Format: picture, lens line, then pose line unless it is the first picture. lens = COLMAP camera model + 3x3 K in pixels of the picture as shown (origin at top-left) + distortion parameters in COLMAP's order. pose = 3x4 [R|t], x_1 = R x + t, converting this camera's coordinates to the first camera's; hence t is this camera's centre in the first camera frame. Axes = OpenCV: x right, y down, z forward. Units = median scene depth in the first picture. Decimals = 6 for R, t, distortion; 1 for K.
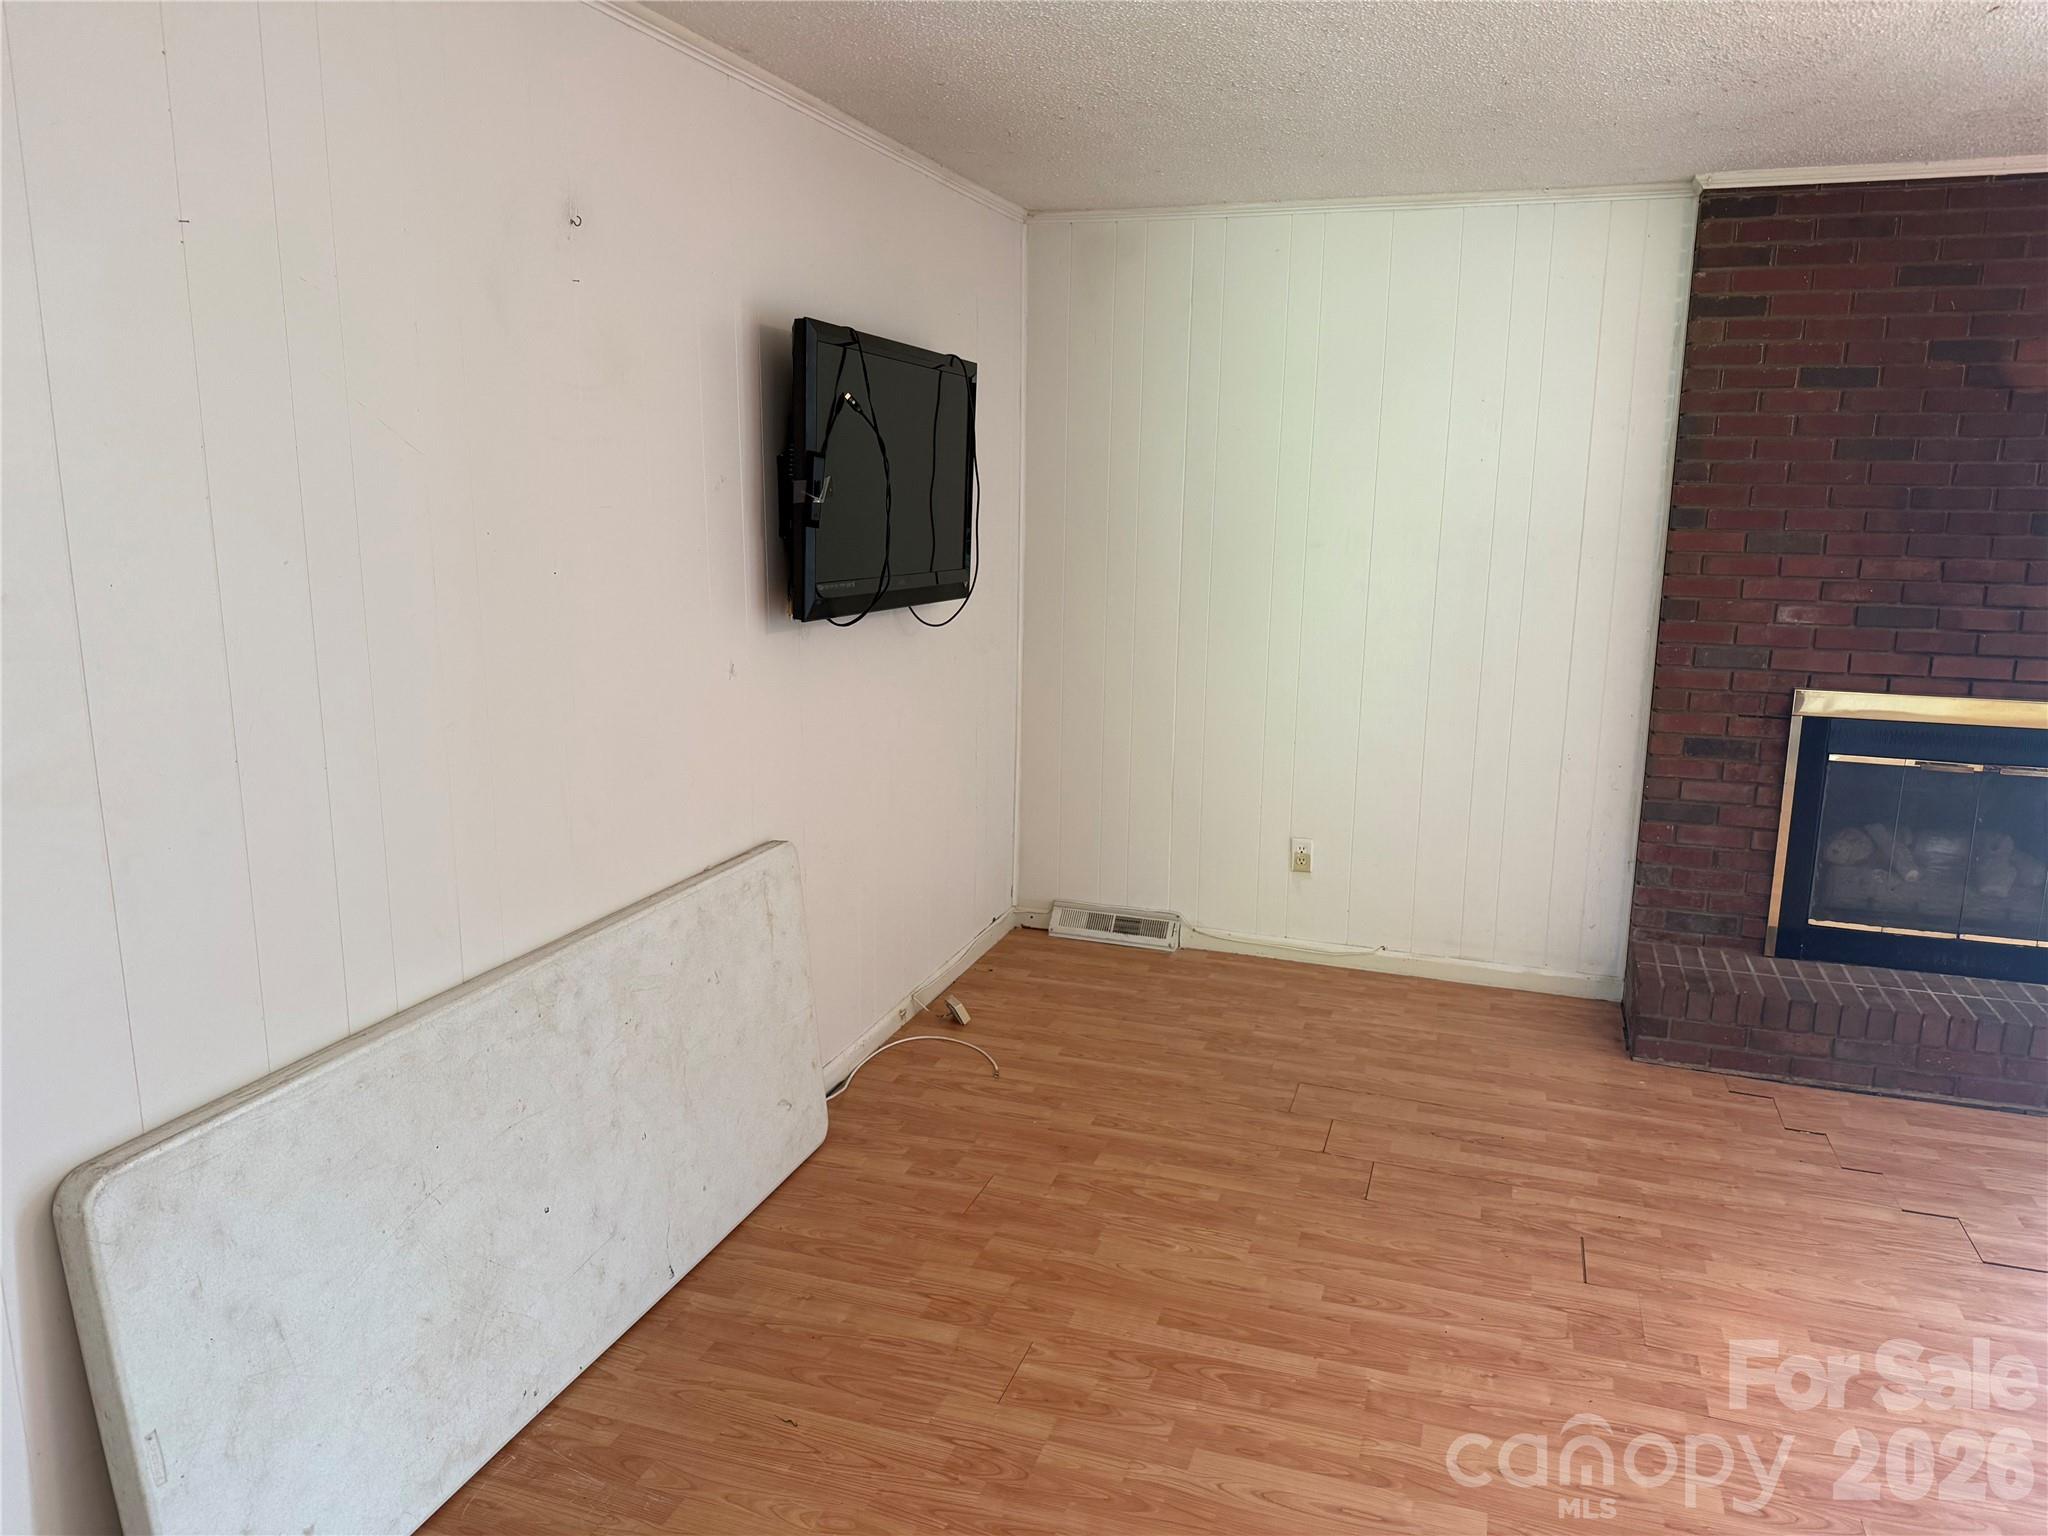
lens RADIAL K [[1446.3, 0, 1024.9], [0, 1446.3, 810.8], [0, 0, 1]] dist [0.004353, -0.002085]
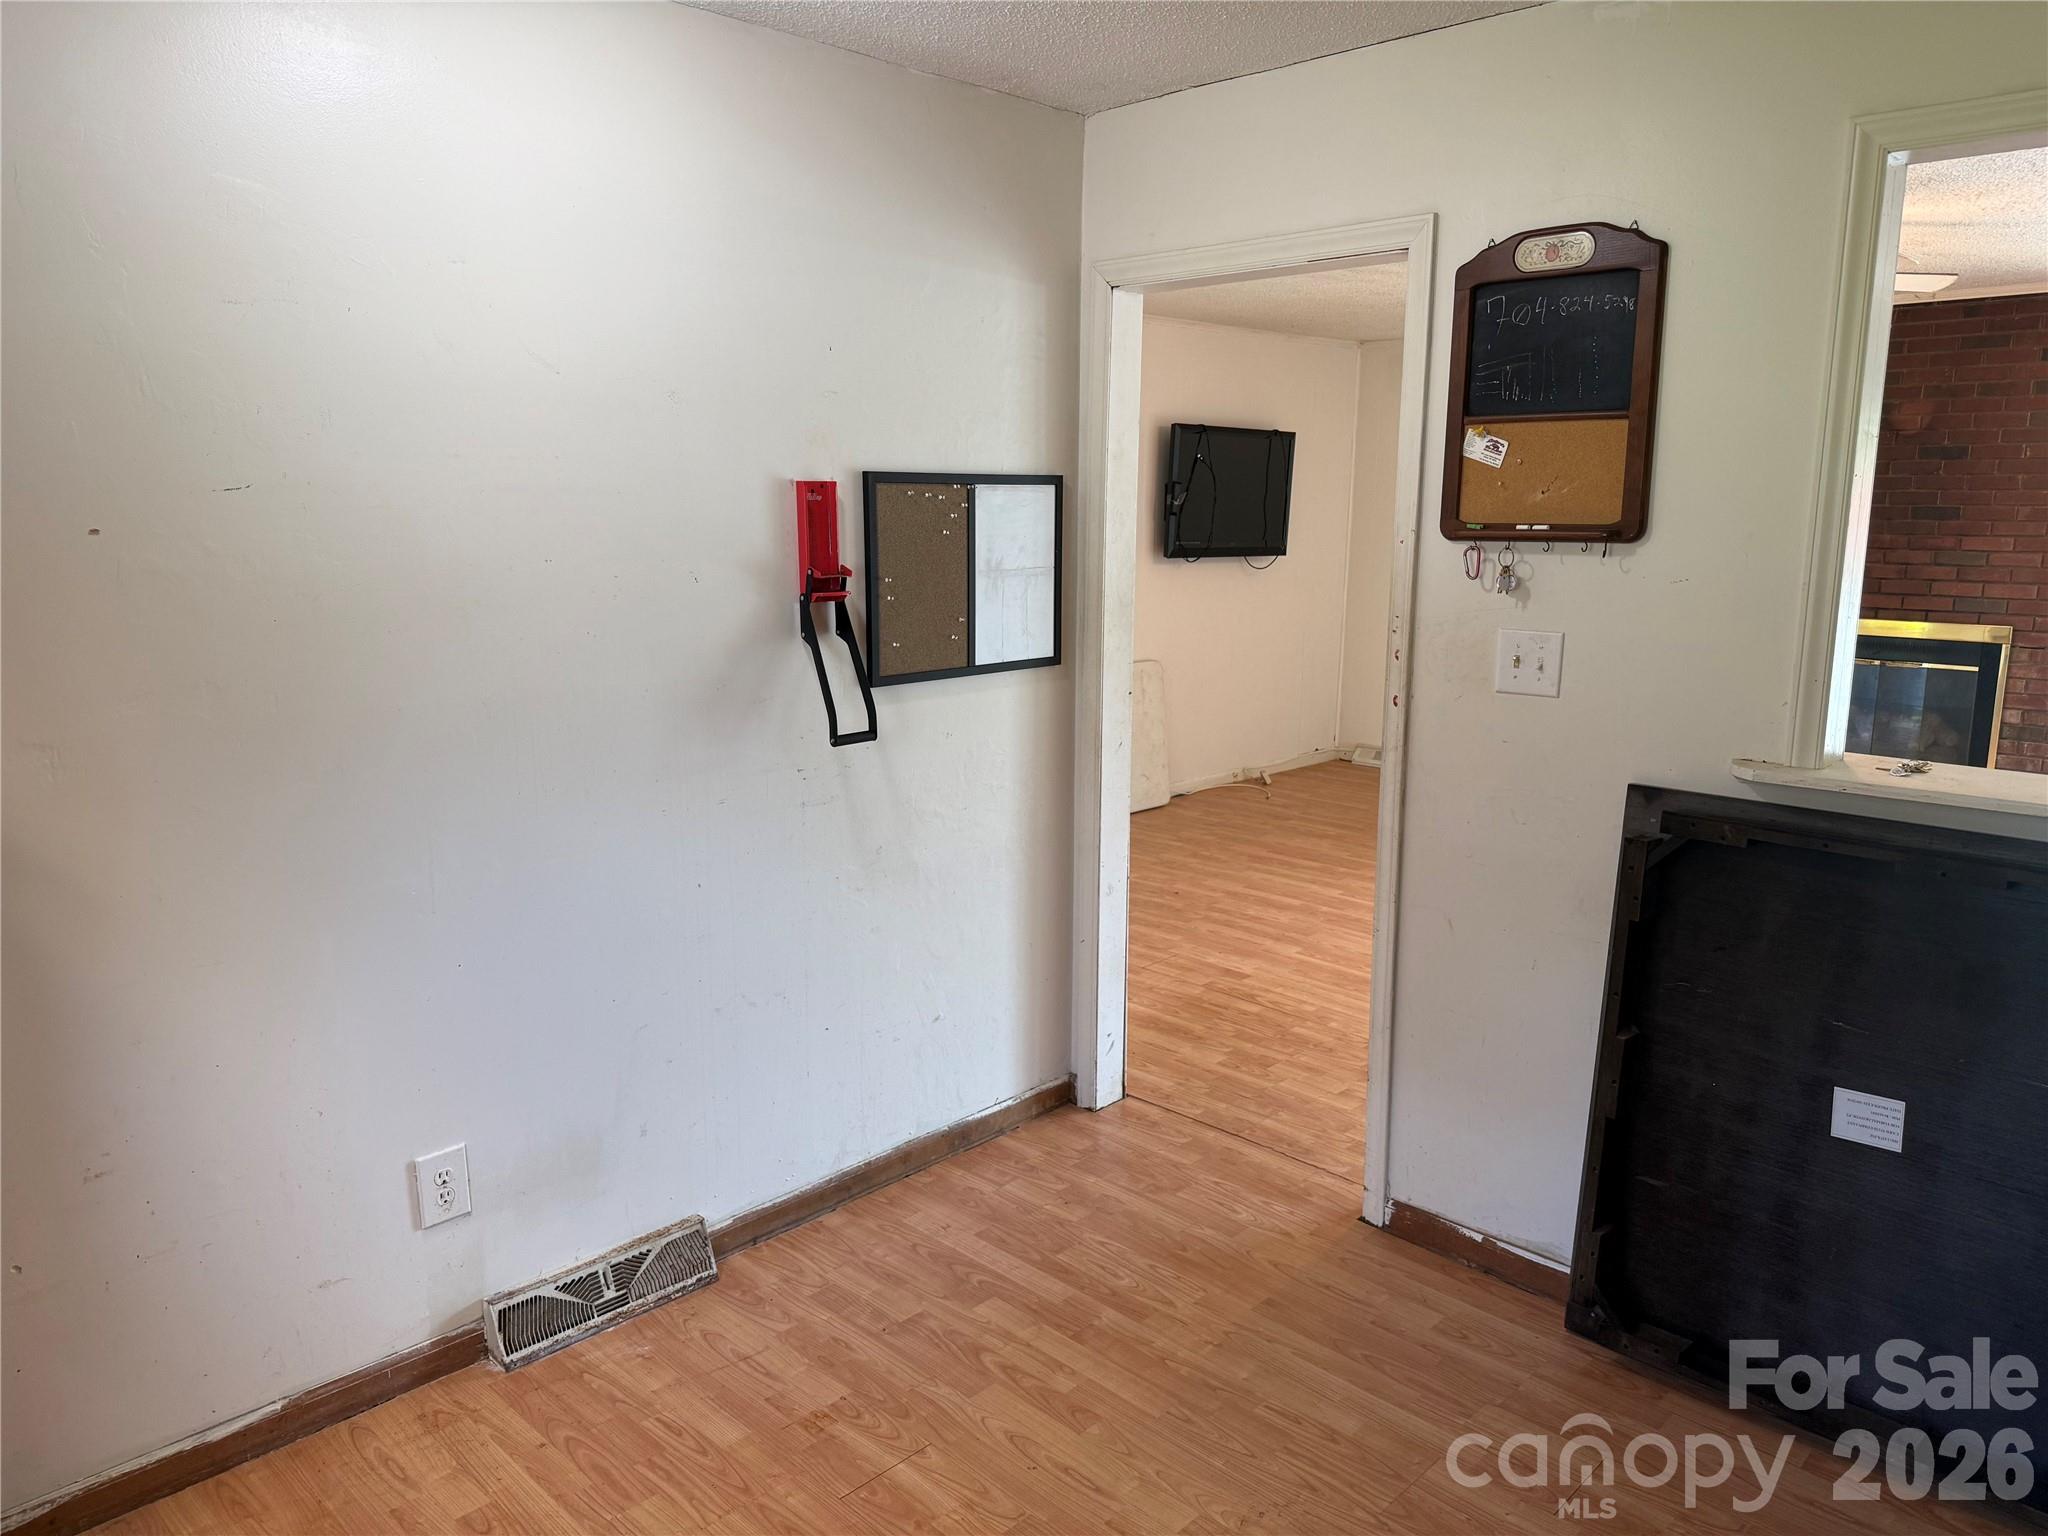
lens RADIAL K [[1443.3, 0, 1024.0], [0, 1443.3, 768.0], [0, 0, 1]] dist [0.006881, -0.003752]
pose [[0.908740, 0.068290, -0.411738, 0.476192], [-0.084128, 0.996245, -0.020443, 0.208651], [0.408796, 0.053216, 0.911073, -0.893706]]
